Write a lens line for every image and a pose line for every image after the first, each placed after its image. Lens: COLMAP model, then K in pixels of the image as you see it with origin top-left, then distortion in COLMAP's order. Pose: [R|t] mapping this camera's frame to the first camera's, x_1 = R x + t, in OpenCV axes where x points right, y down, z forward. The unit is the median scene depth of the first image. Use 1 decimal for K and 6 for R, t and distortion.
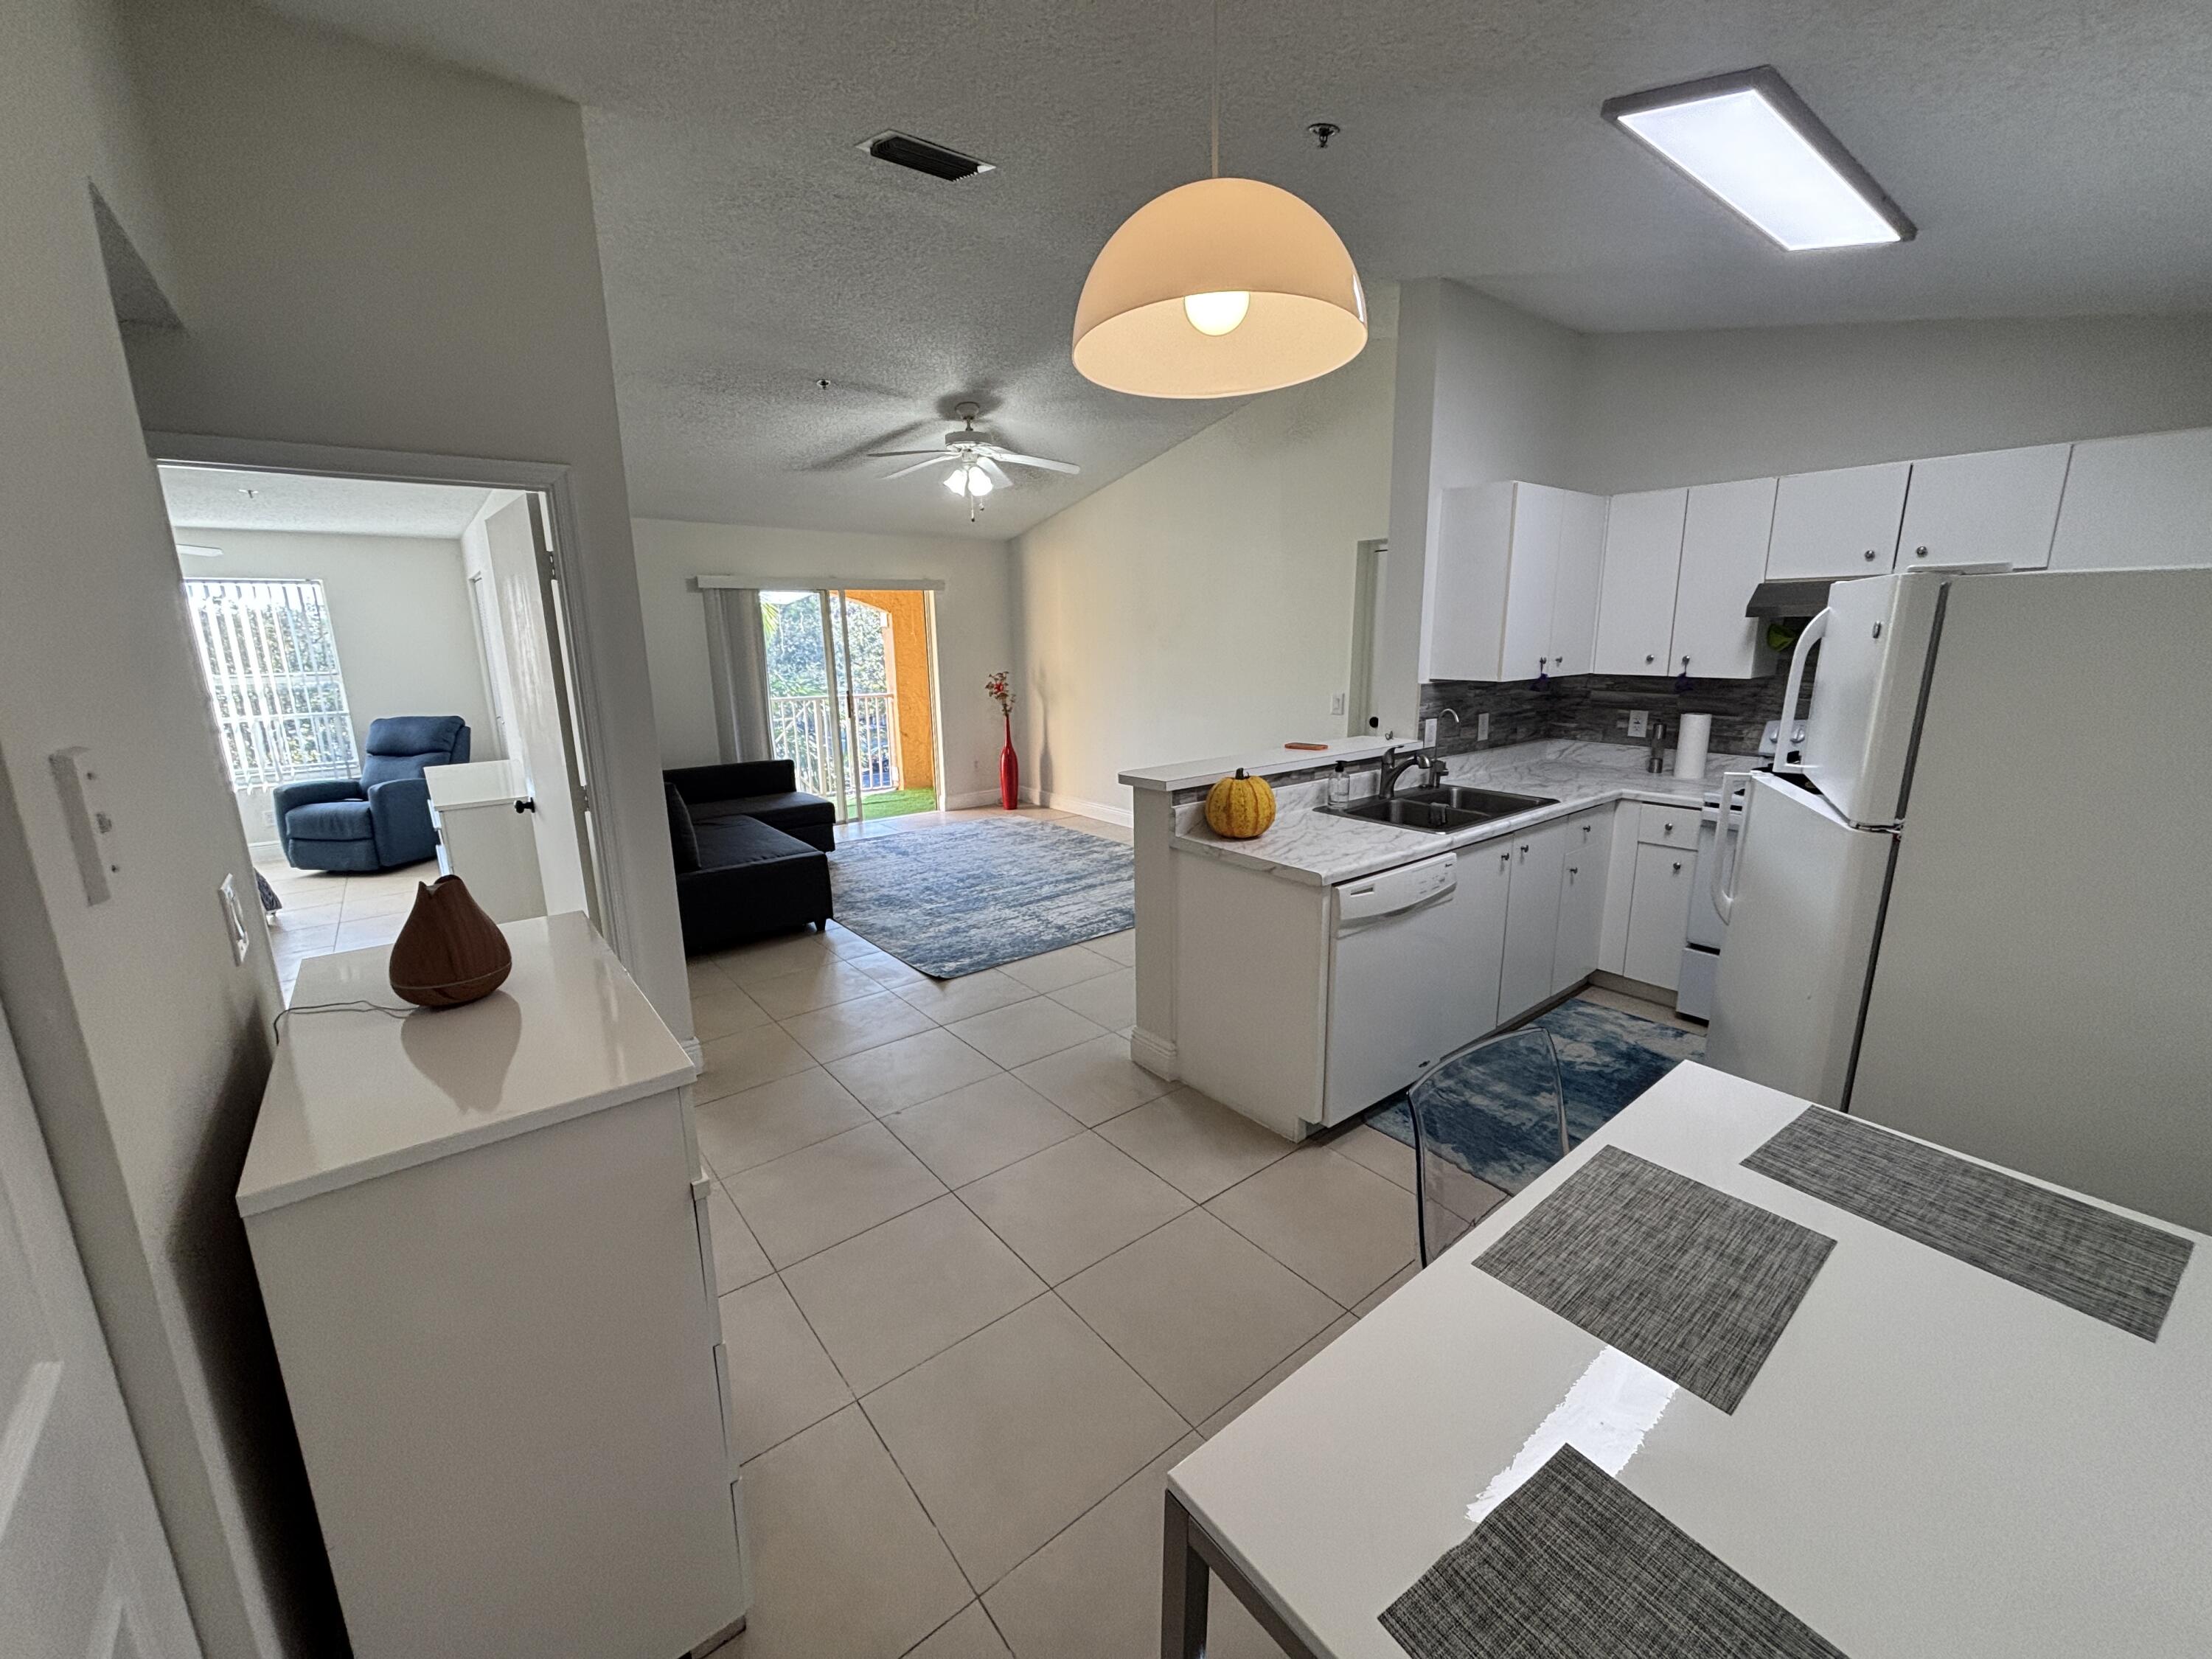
lens RADIAL K [[879.5, 0, 1106.0], [0, 879.5, 829.5], [0, 0, 1]] dist [0.002939, -0.000161]
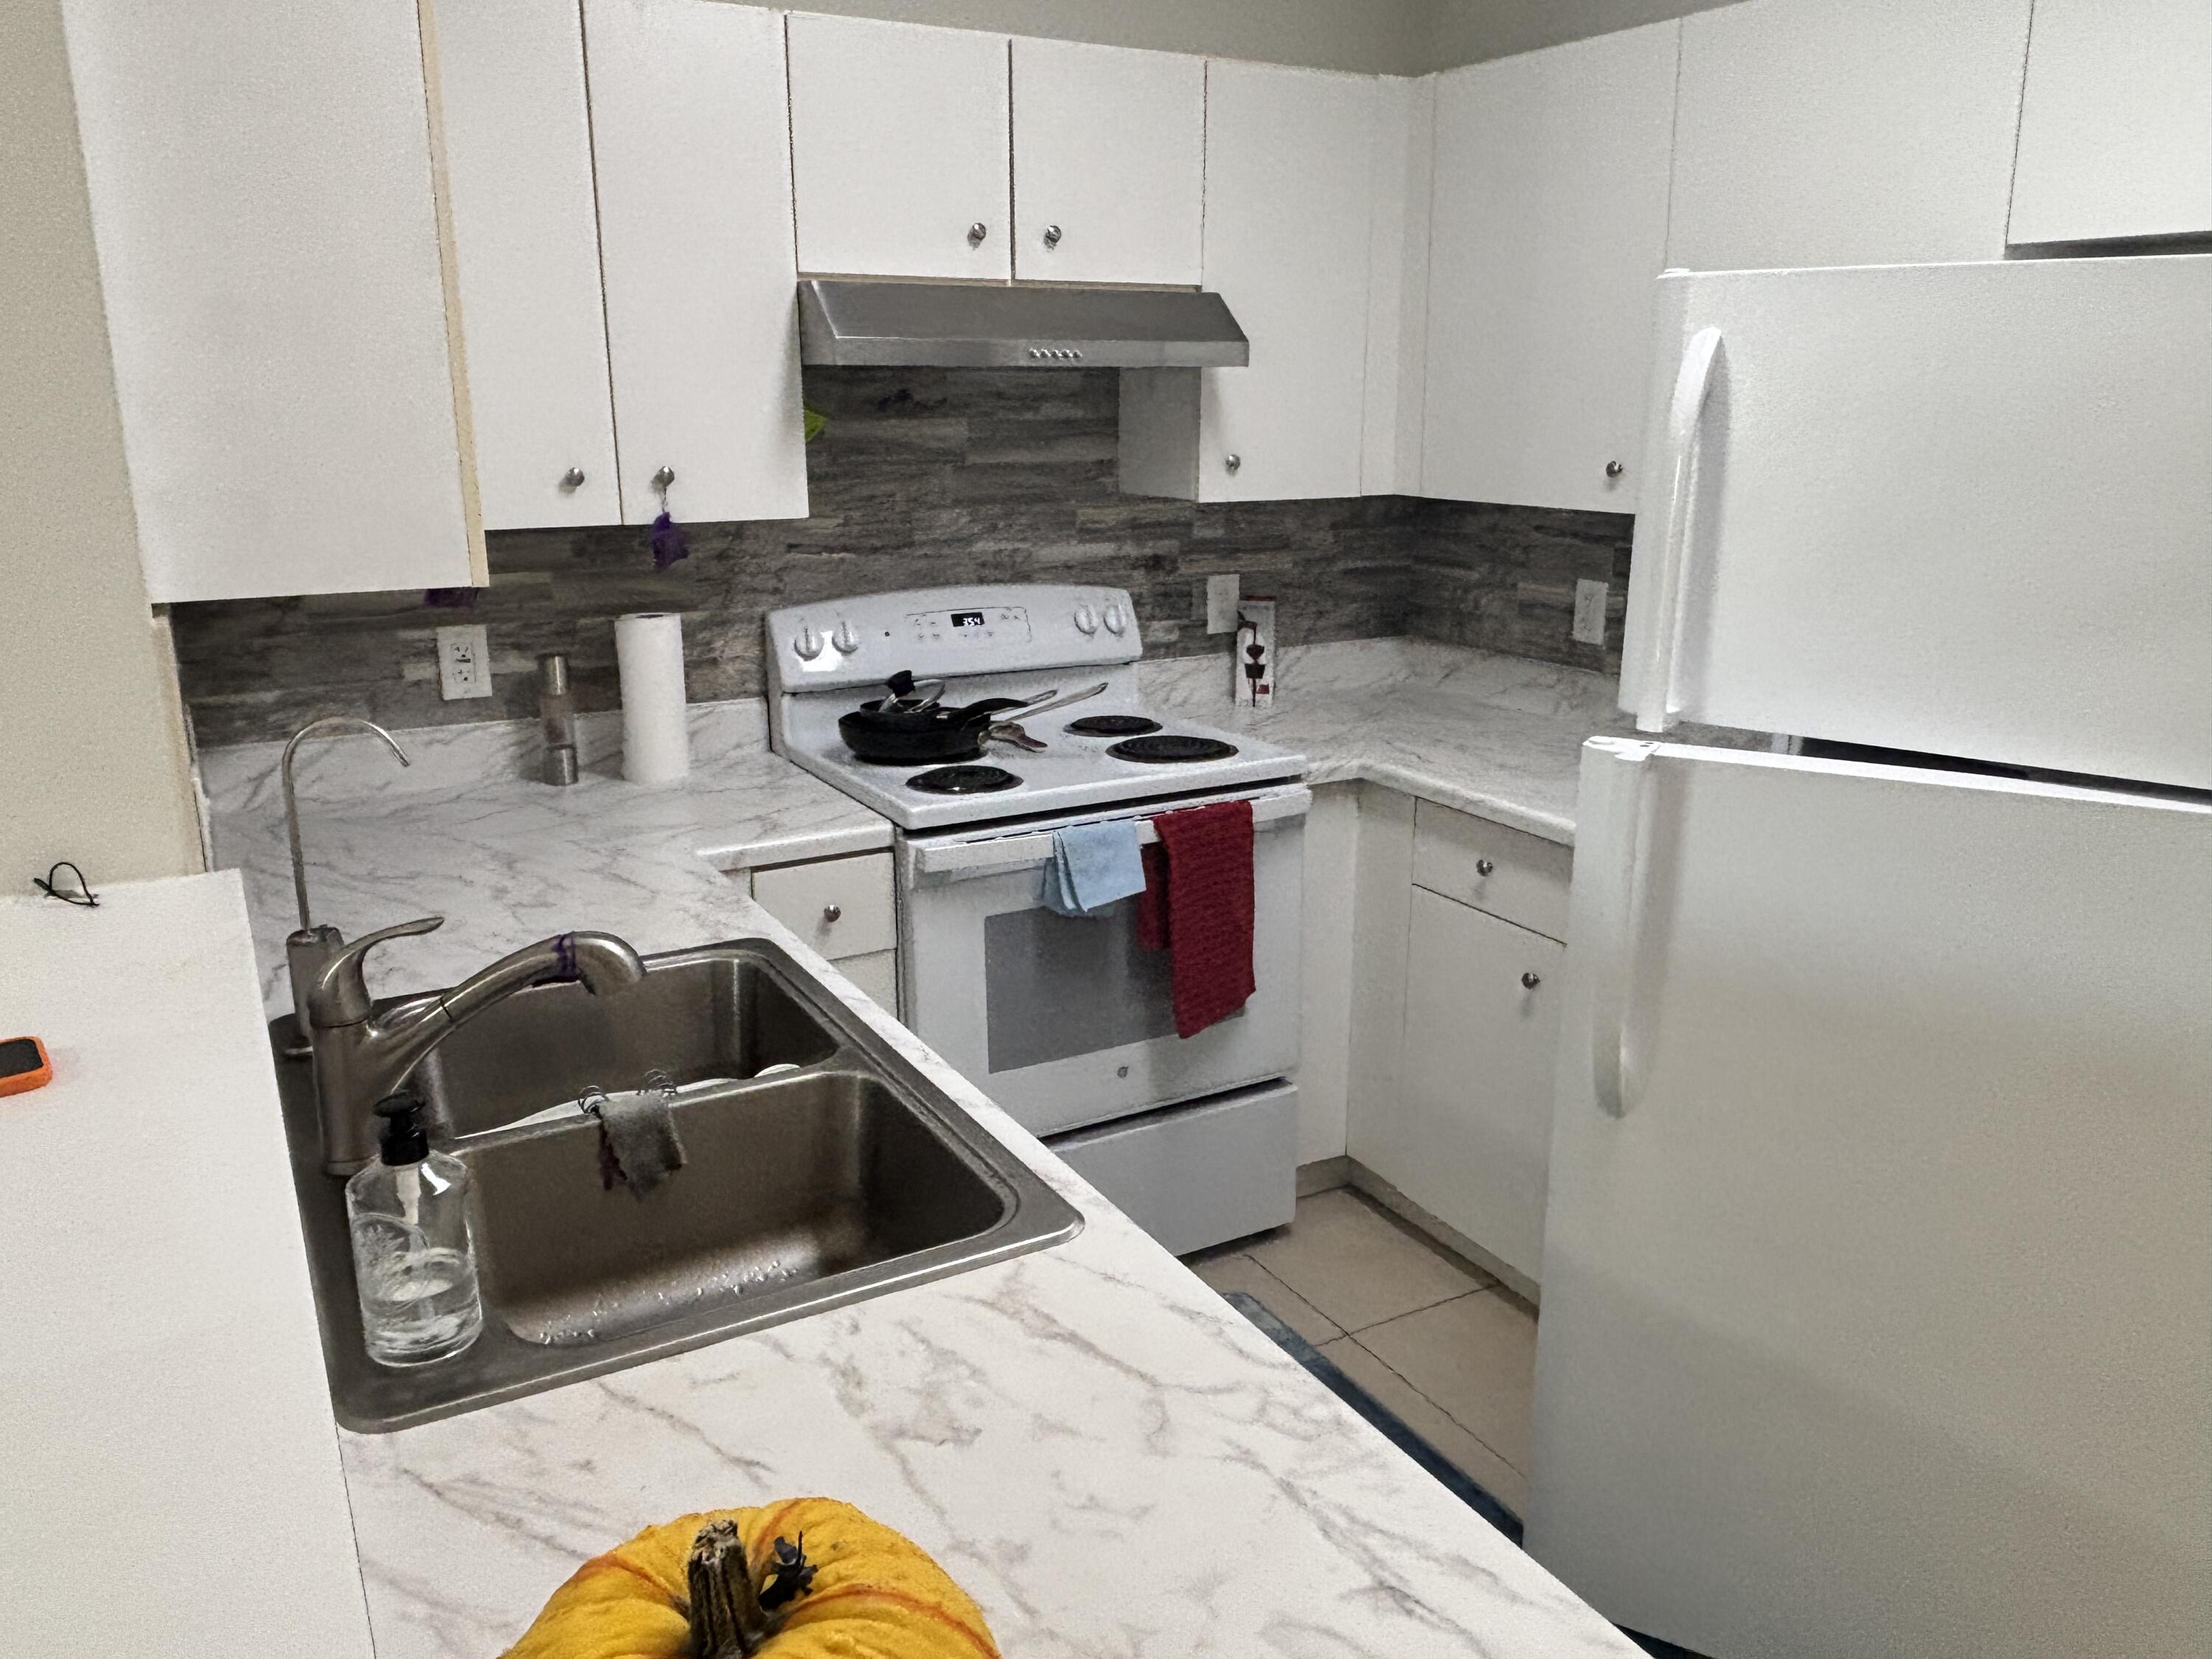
lens RADIAL K [[1639.3, 0, 1106.0], [0, 1639.3, 829.5], [0, 0, 1]] dist [0.050455, -0.005260]
pose [[0.149677, -0.241612, 0.958760, -0.015219], [0.222436, 0.953055, 0.205449, -0.115480], [-0.963389, 0.182512, 0.196394, 0.537132]]
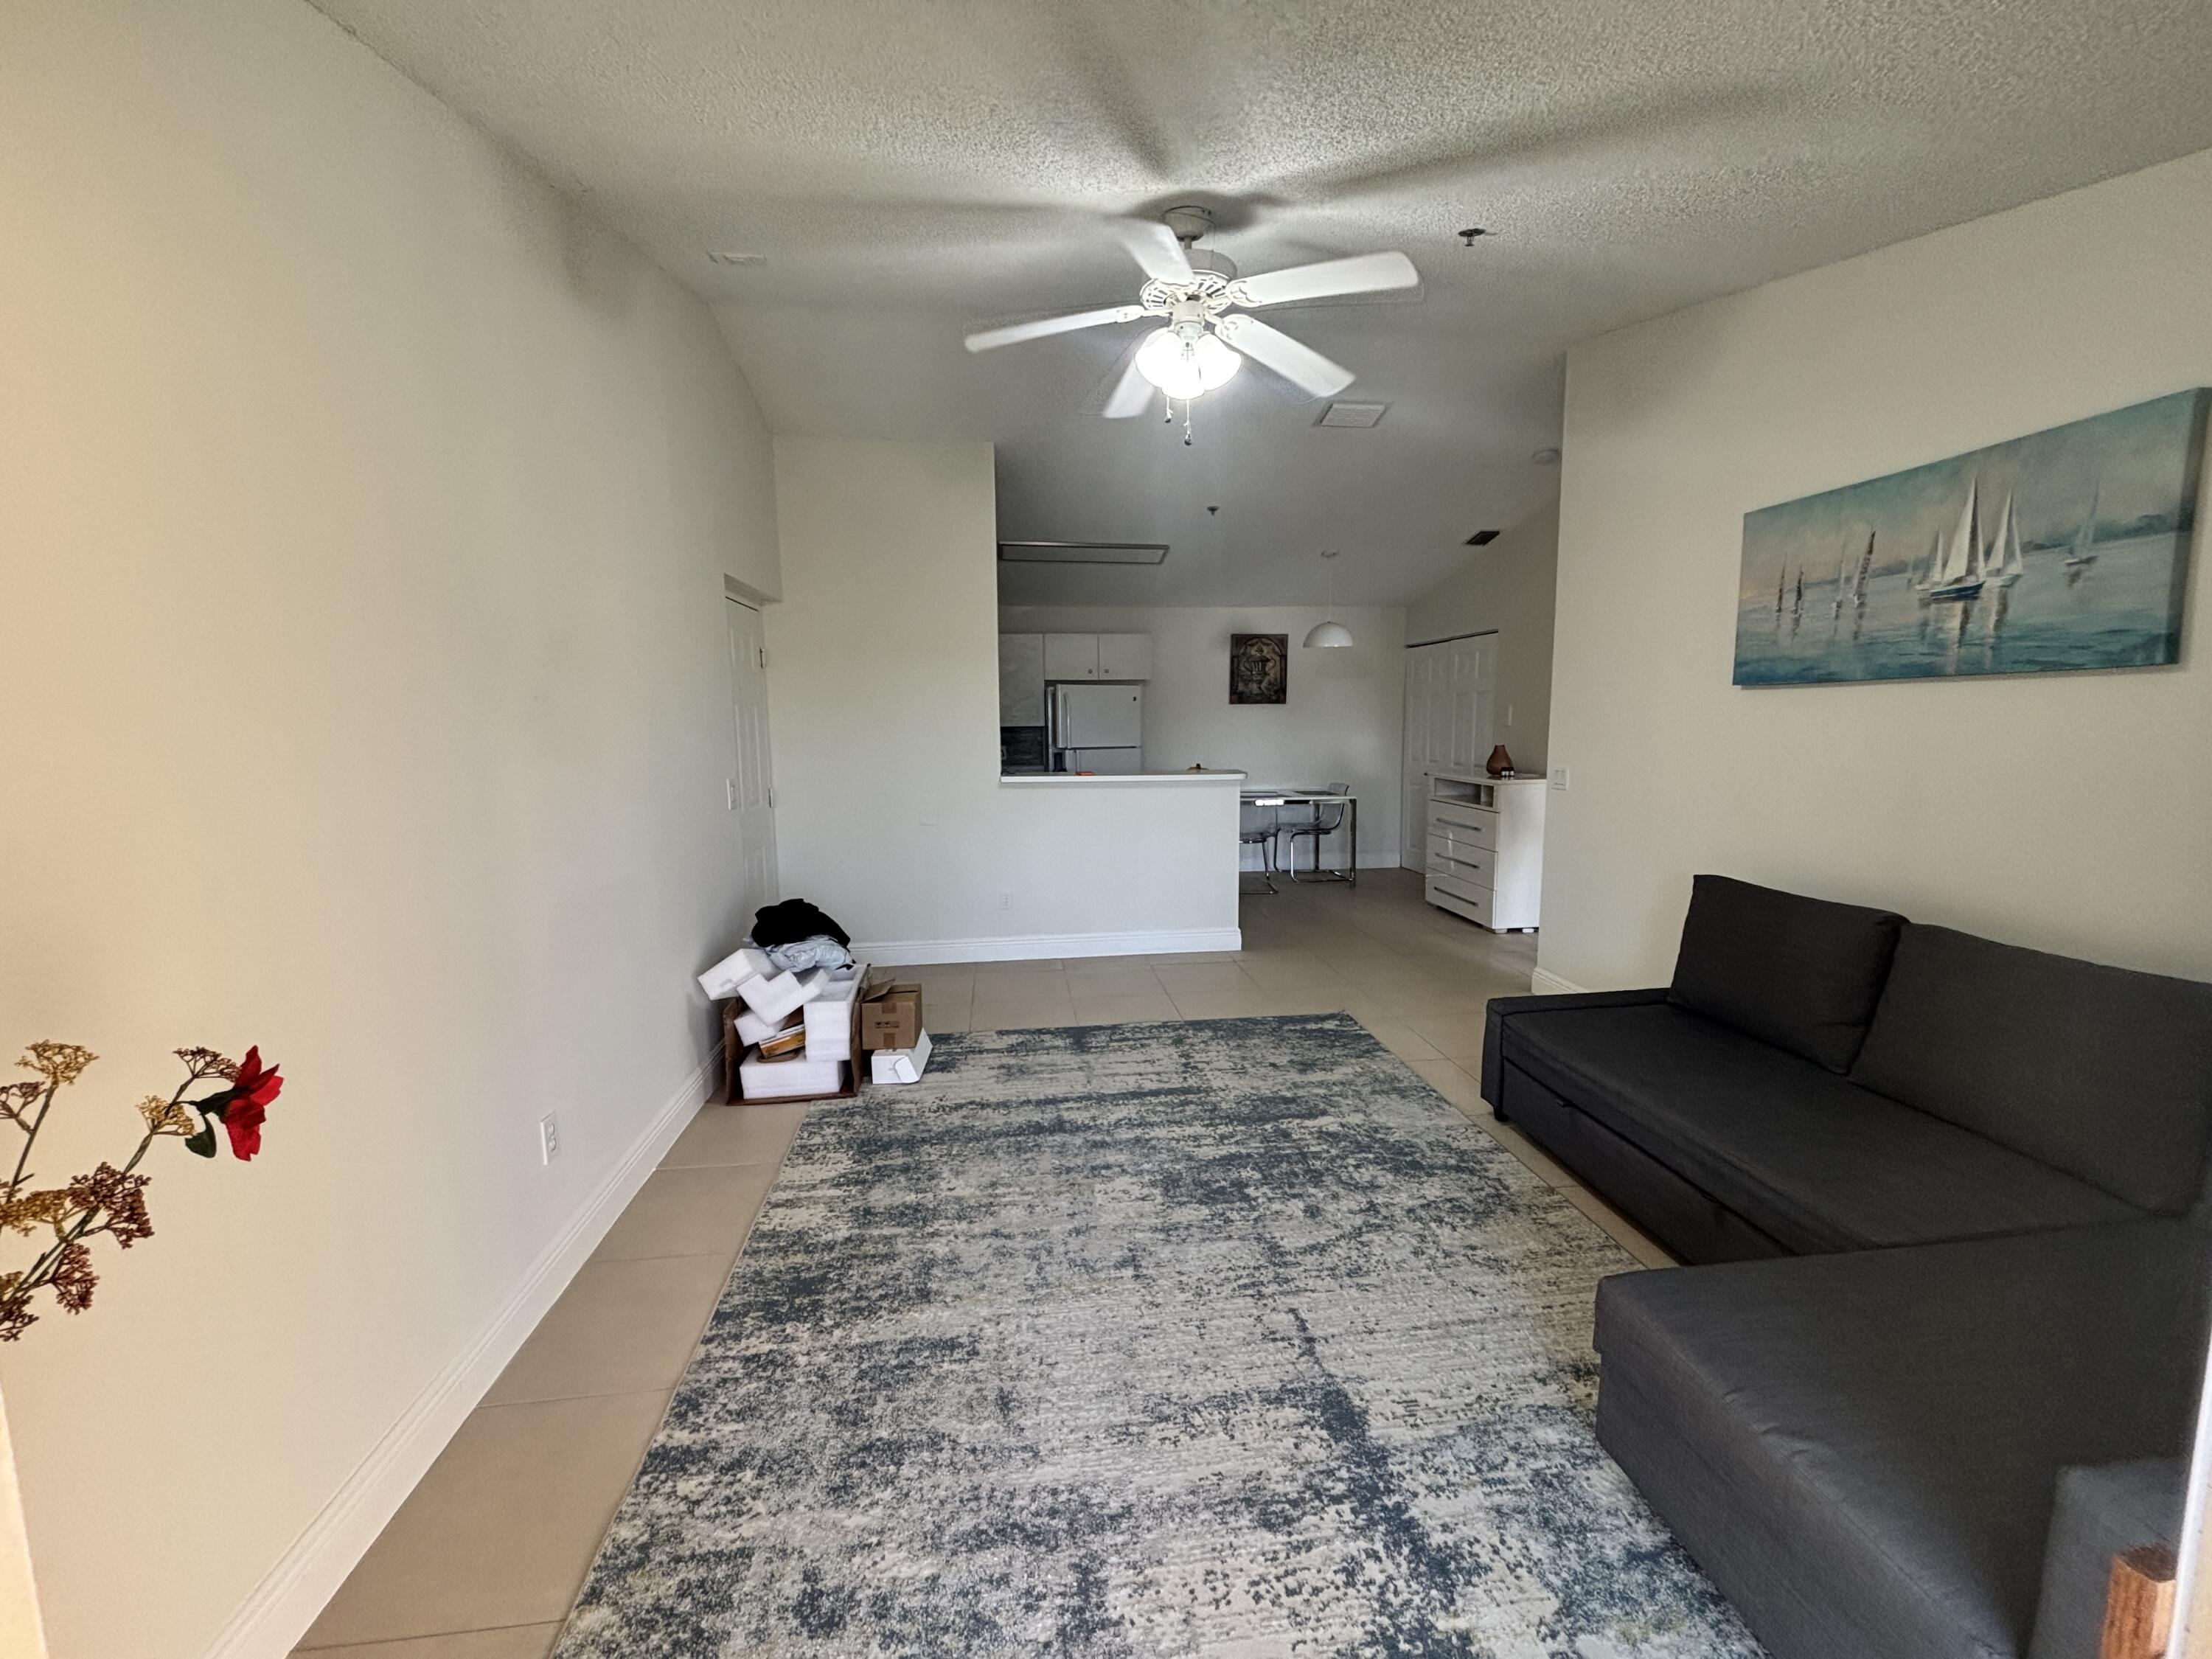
lens RADIAL K [[879.5, 0, 1106.0], [0, 879.5, 829.5], [0, 0, 1]] dist [0.002939, -0.000161]
pose [[-0.852266, -0.048139, 0.520888, -0.398954], [0.135719, 0.941311, 0.309054, -0.325085], [-0.505195, 0.334091, -0.795714, 1.579251]]
